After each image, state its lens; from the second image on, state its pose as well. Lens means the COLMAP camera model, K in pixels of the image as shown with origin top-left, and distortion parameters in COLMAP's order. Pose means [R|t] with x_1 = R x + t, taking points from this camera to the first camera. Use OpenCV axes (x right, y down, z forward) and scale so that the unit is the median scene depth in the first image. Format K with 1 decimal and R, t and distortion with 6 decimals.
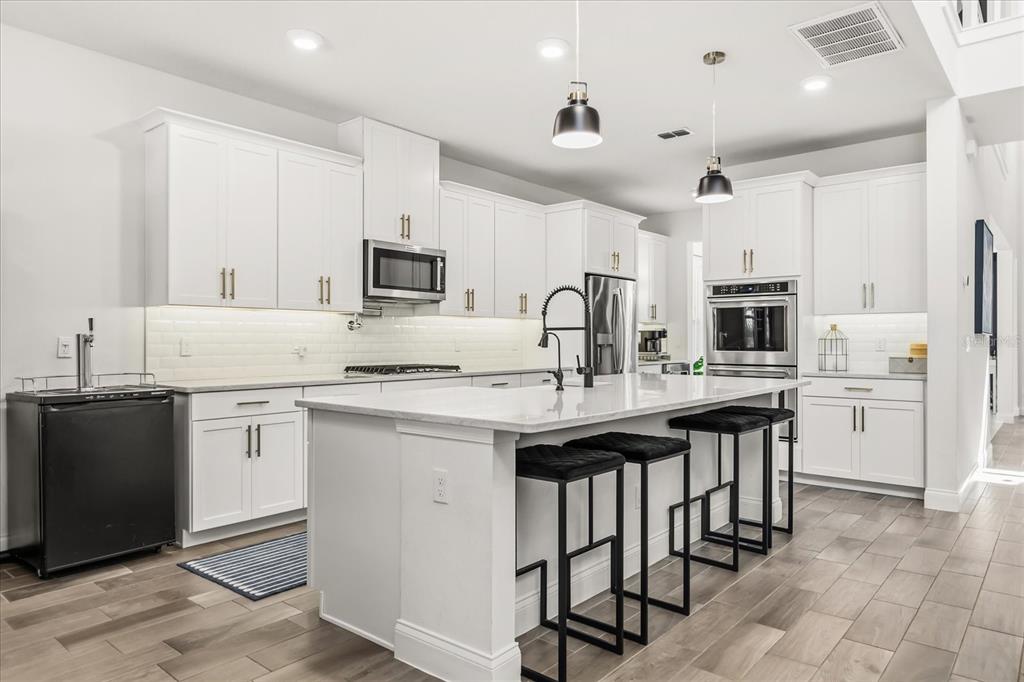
lens RADIAL K [[672.3, 0, 512.0], [0, 672.3, 341.0], [0, 0, 1]] dist [0.001505, 0.001245]
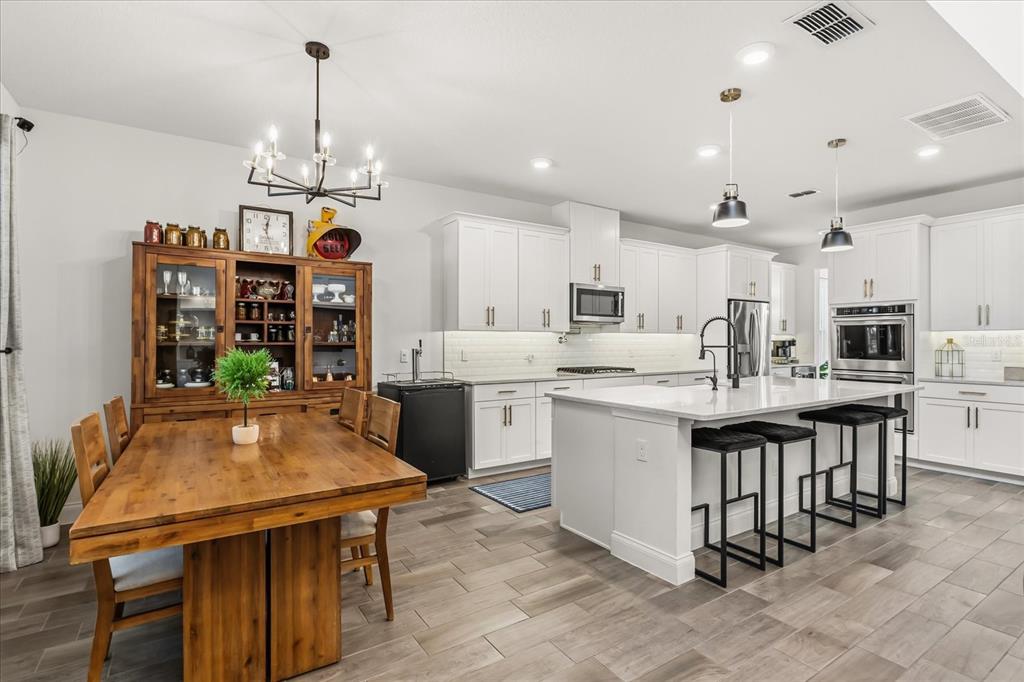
lens RADIAL K [[503.4, 0, 512.0], [0, 503.4, 341.0], [0, 0, 1]] dist [-0.002019, -0.000823]
pose [[0.959414, 0.001878, -0.281994, -0.038173], [-0.002733, 0.999993, -0.002639, -0.025197], [0.281987, 0.003302, 0.959413, -0.146398]]
